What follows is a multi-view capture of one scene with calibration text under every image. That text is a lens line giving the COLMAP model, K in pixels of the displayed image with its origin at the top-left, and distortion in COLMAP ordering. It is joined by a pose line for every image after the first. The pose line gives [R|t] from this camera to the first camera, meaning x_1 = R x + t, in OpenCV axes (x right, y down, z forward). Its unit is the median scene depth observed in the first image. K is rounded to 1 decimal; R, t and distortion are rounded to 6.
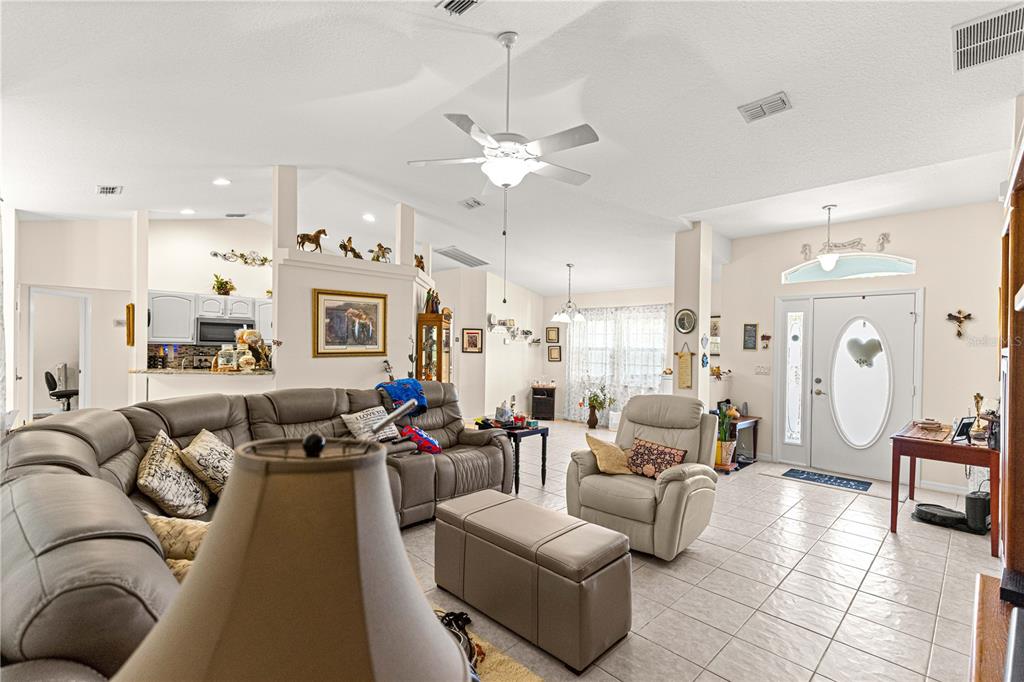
lens RADIAL K [[460.6, 0, 504.8], [0, 460.6, 343.9], [0, 0, 1]] dist [0.008201, -0.001411]
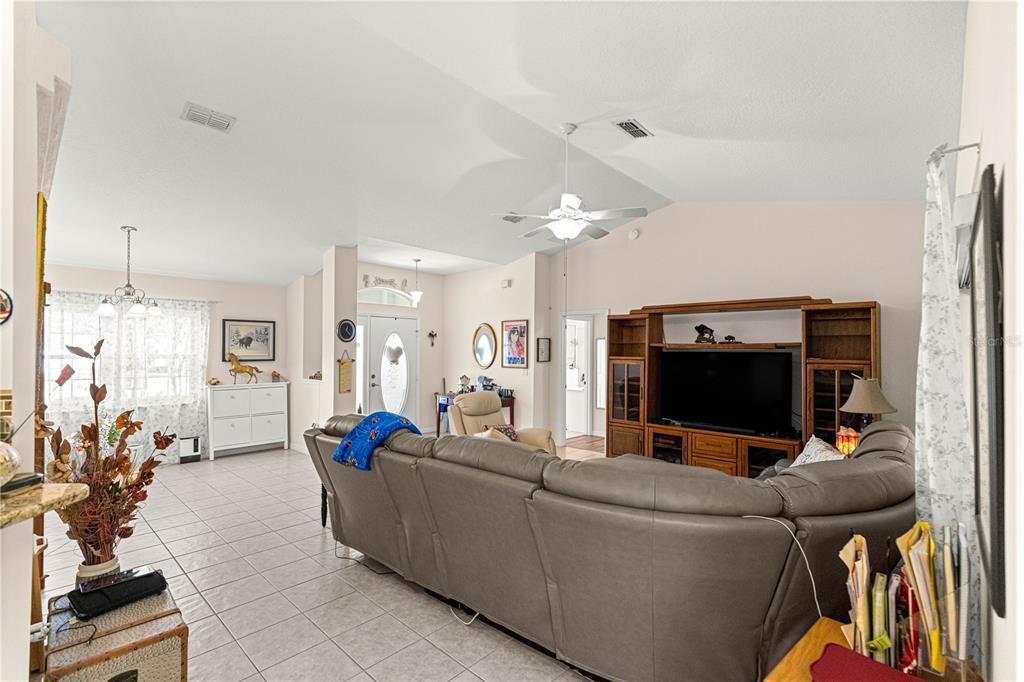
lens RADIAL K [[460.6, 0, 497.5], [0, 460.6, 344.7], [0, 0, 1]] dist [0.008201, -0.001411]
pose [[-0.021311, -0.002077, 0.999771, -0.455420], [-0.011563, 0.999931, 0.001831, -0.014164], [-0.999706, -0.011521, -0.021333, 0.433994]]
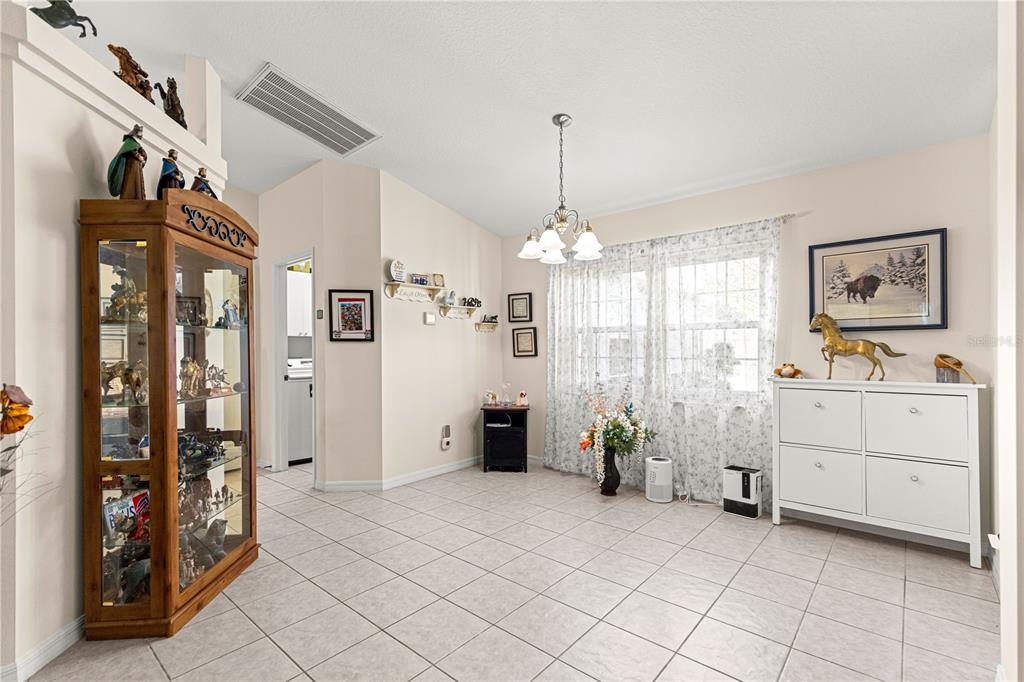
lens RADIAL K [[460.6, 0, 511.3], [0, 460.6, 350.2], [0, 0, 1]] dist [0.008201, -0.001411]
pose [[0.995387, -0.022261, 0.093325, 0.046866], [0.021469, 0.999725, 0.009482, 0.027214], [-0.093511, -0.007435, 0.995591, 0.517505]]
